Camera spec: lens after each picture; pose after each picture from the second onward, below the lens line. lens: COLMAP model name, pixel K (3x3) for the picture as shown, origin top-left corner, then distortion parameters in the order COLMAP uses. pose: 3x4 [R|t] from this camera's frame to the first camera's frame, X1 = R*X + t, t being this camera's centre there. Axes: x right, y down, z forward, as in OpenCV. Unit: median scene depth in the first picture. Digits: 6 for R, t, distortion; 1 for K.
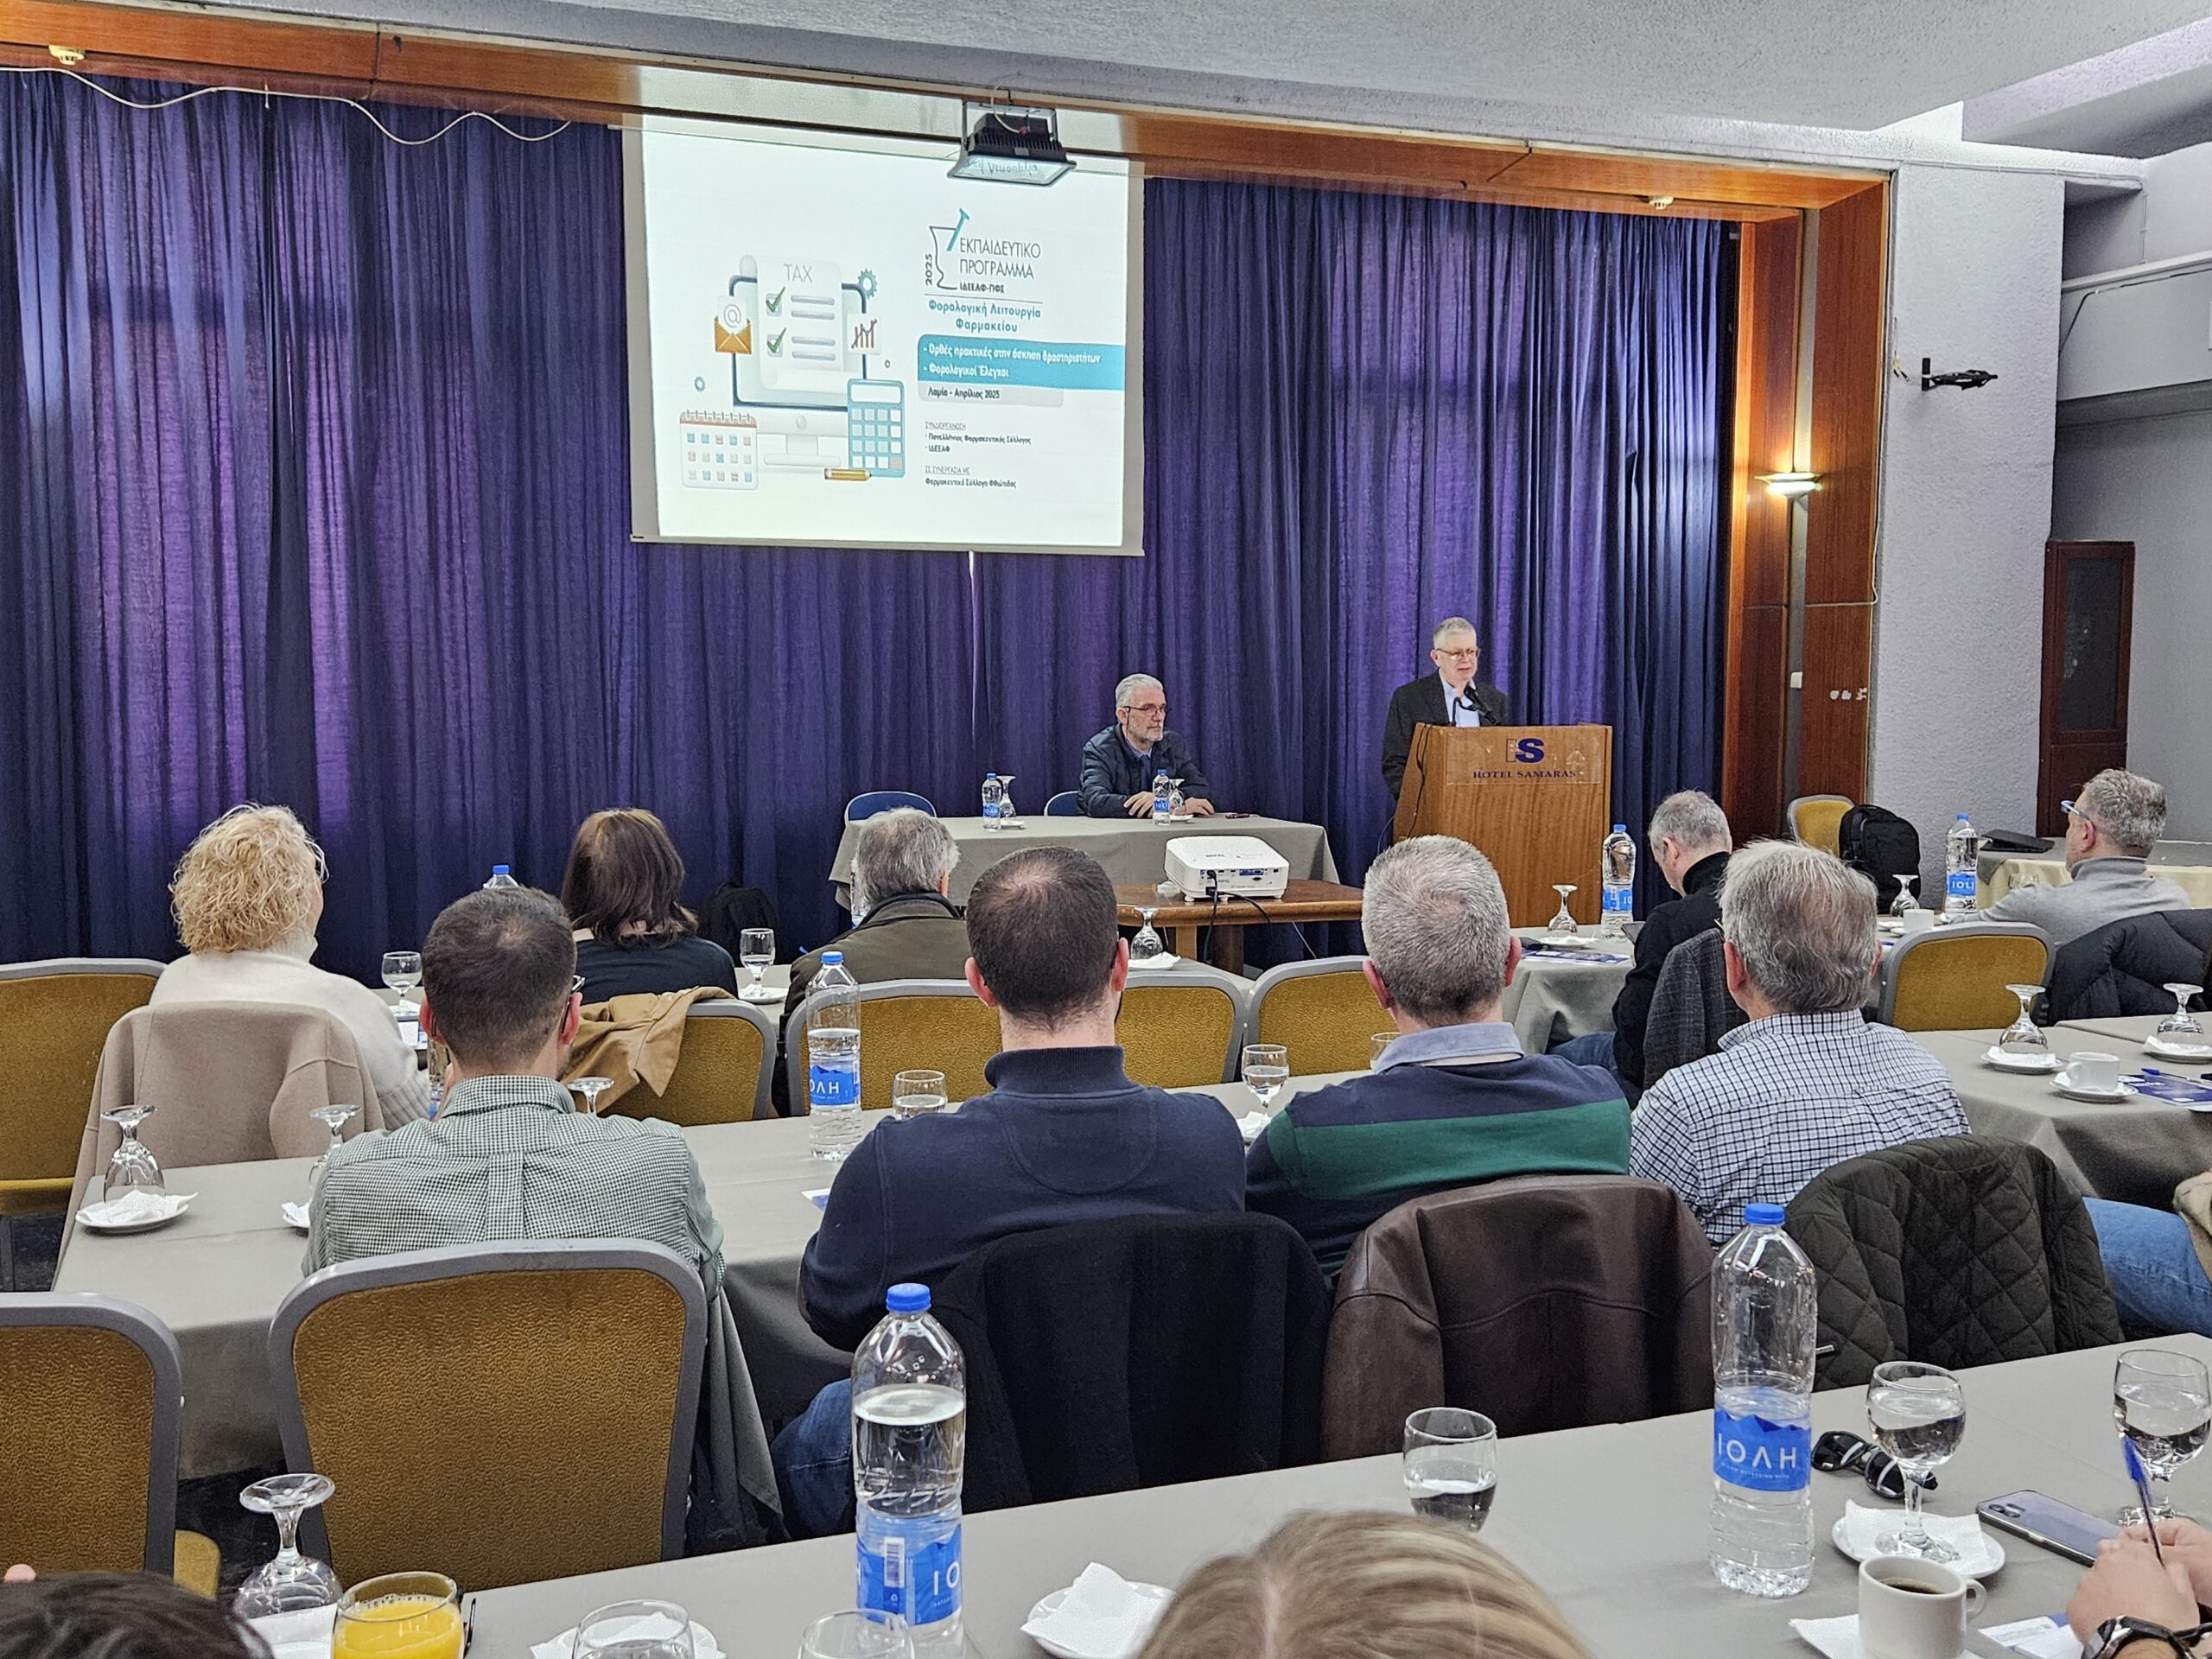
lens RADIAL K [[2079.8, 0, 1090.1], [0, 2079.8, 830.9], [0, 0, 1]] dist [0.089993, -0.084051]
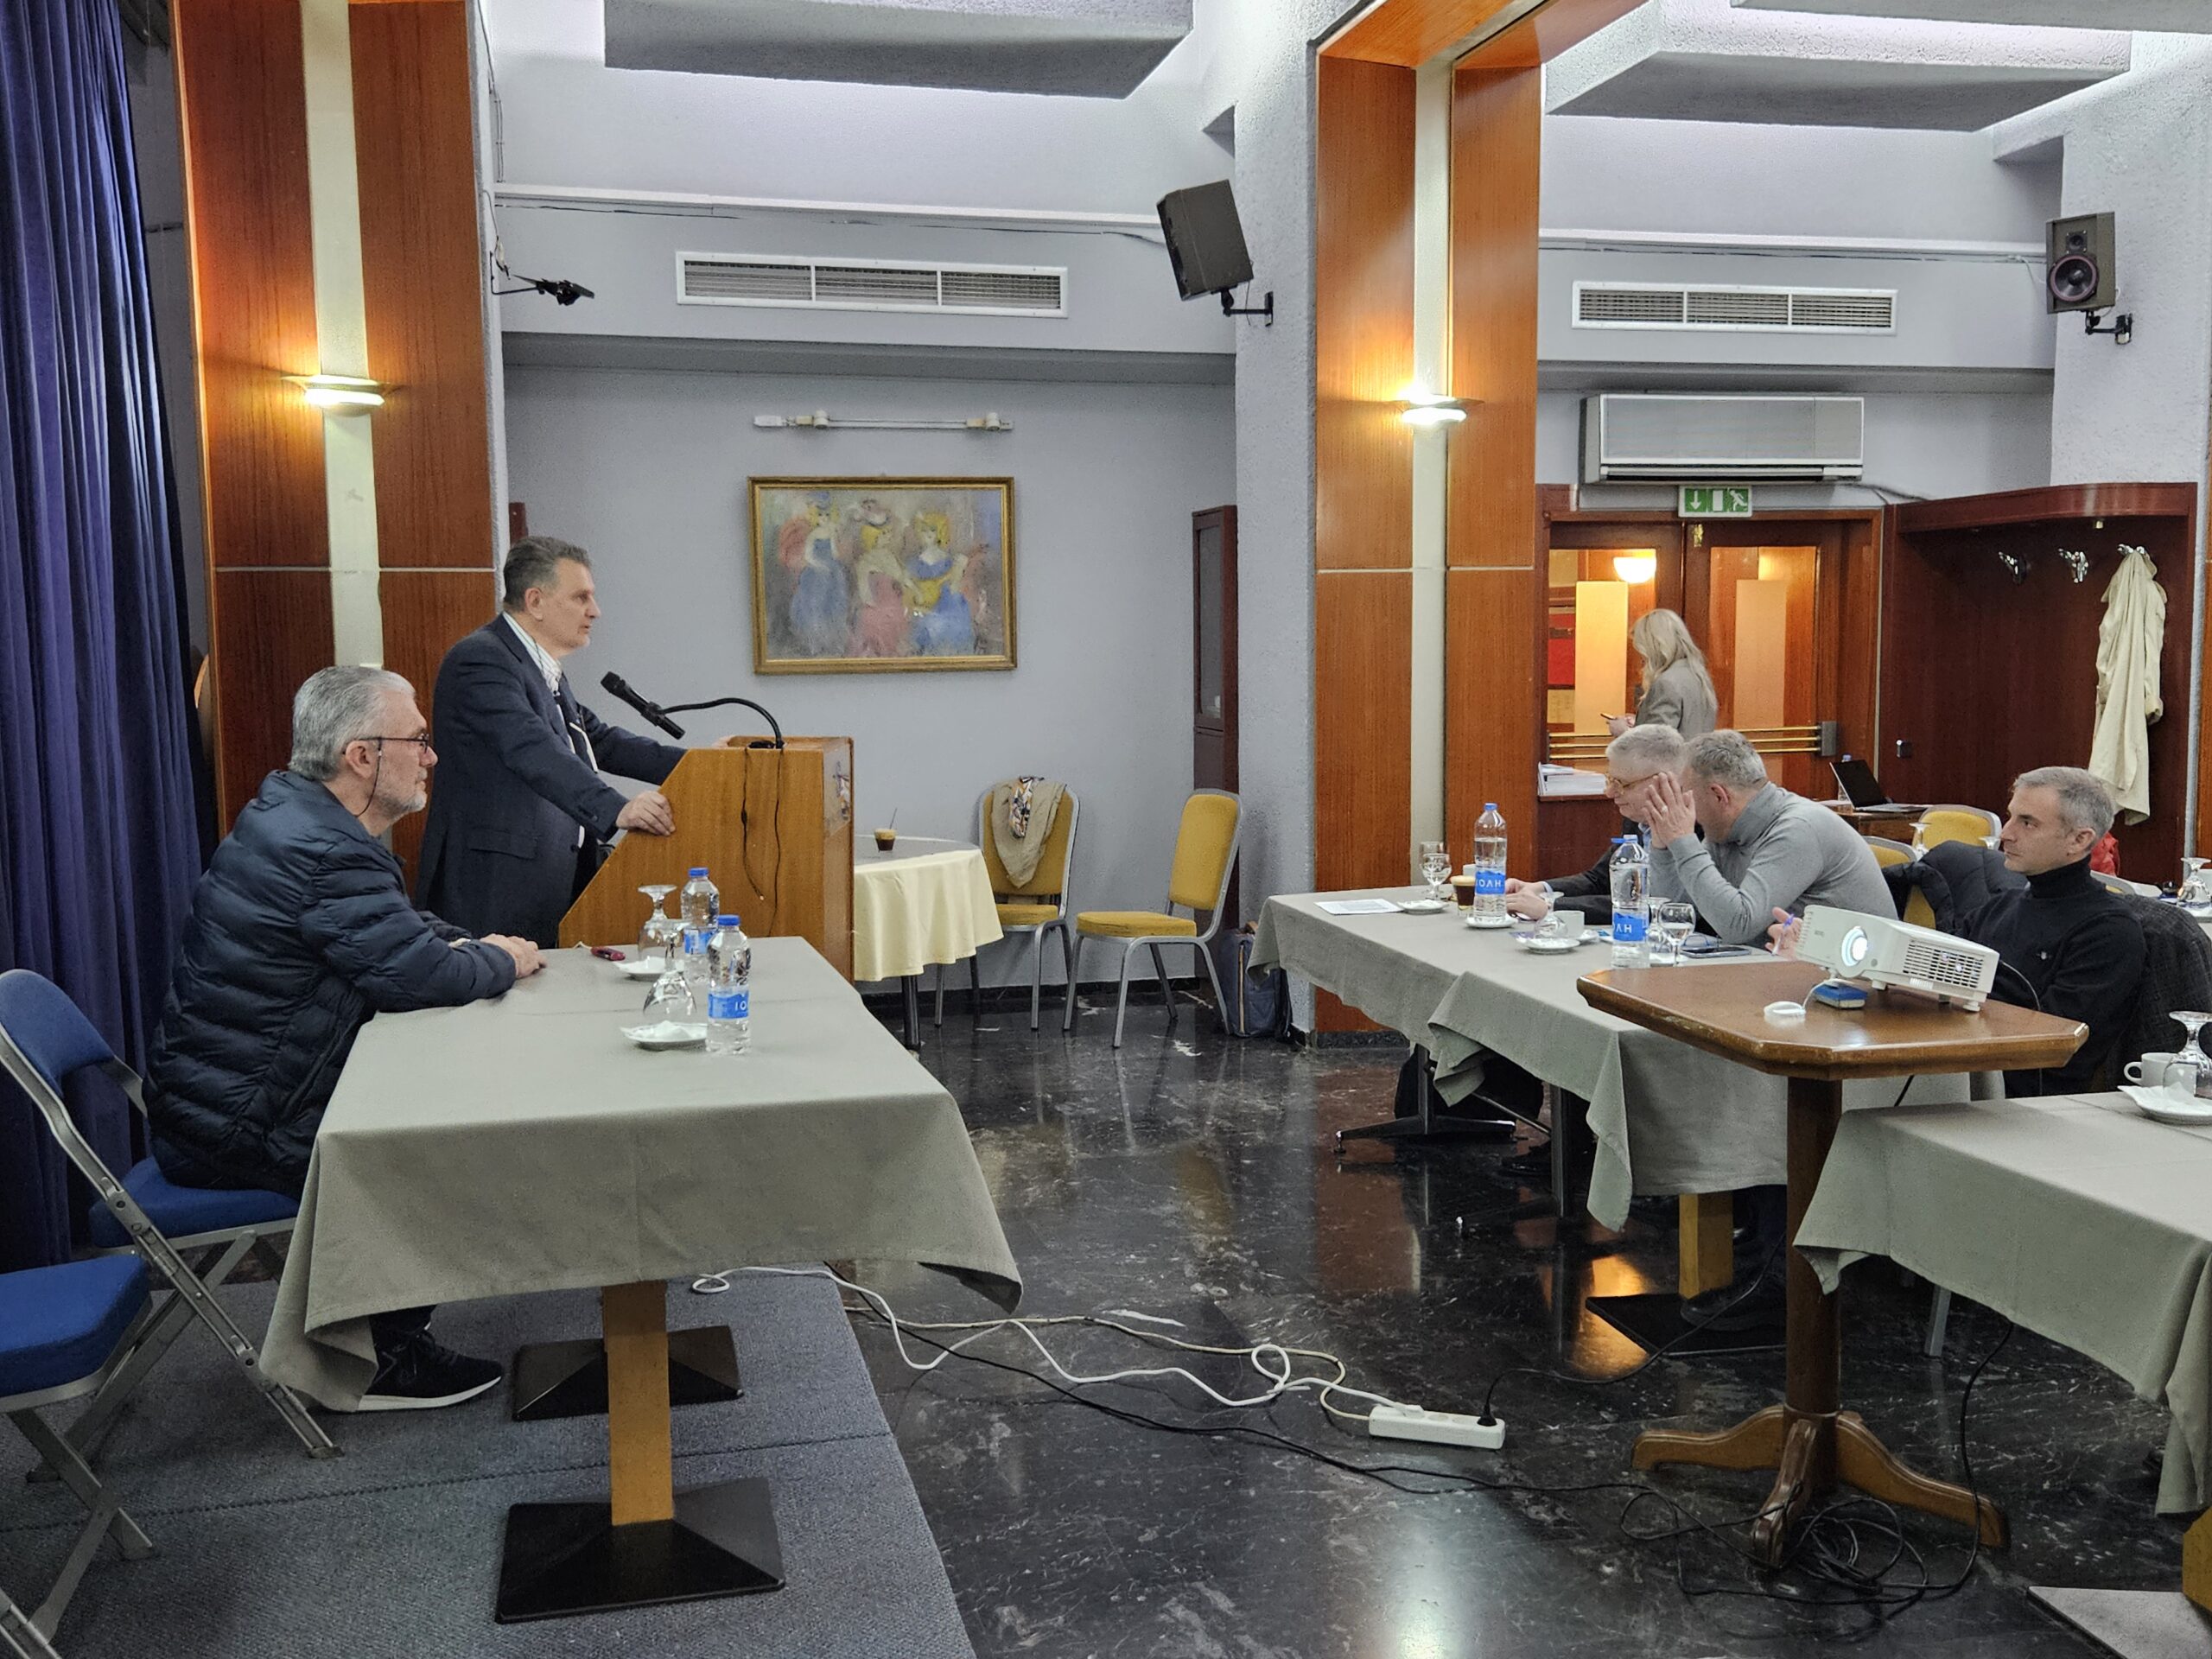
lens RADIAL K [[2100.6, 0, 1102.5], [0, 2100.6, 843.5], [0, 0, 1]] dist [0.088271, -0.104318]
pose [[0.117023, -0.098233, 0.988259, -0.387455], [0.092462, 0.991852, 0.087642, -0.061377], [-0.988816, 0.081121, 0.125152, 0.748124]]
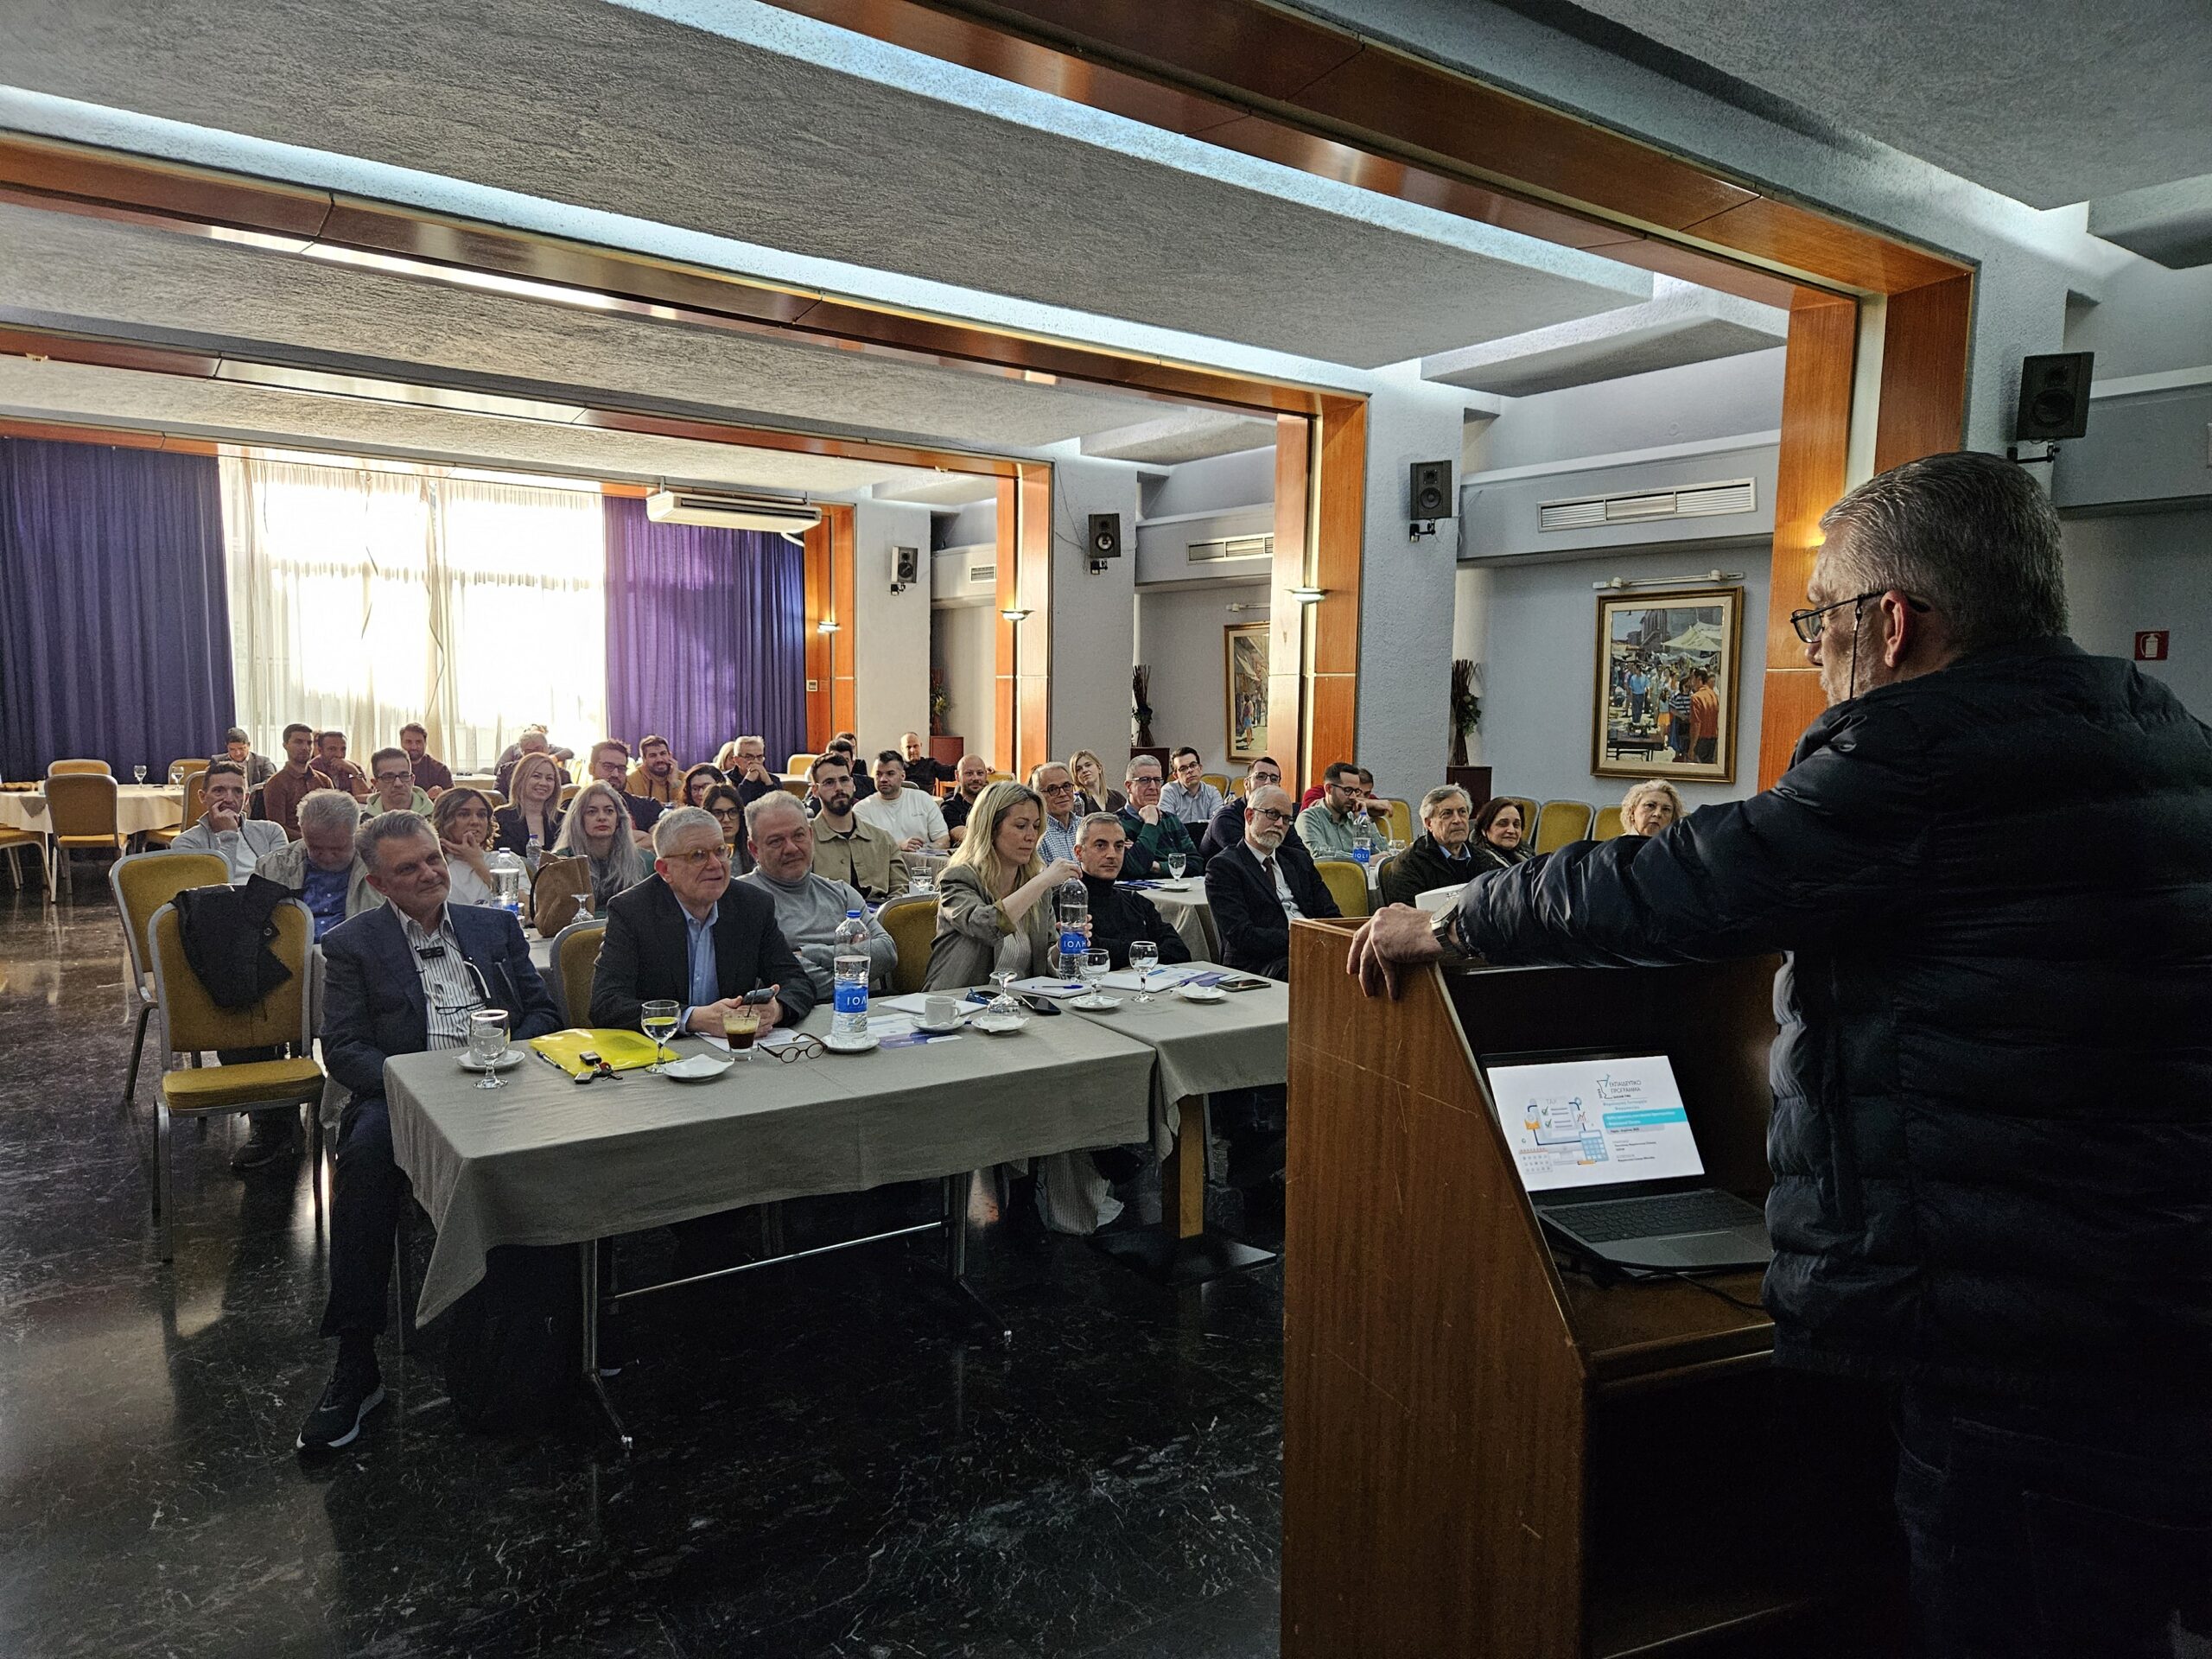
lens RADIAL K [[1480.9, 0, 1083.6], [0, 1480.9, 857.1], [0, 0, 1]] dist [0.078806, -0.066598]
pose [[-0.960607, 0.014258, -0.277546, 0.320848], [-0.037474, 0.982917, 0.180194, -0.094674], [0.275374, 0.183496, -0.943662, 1.107060]]
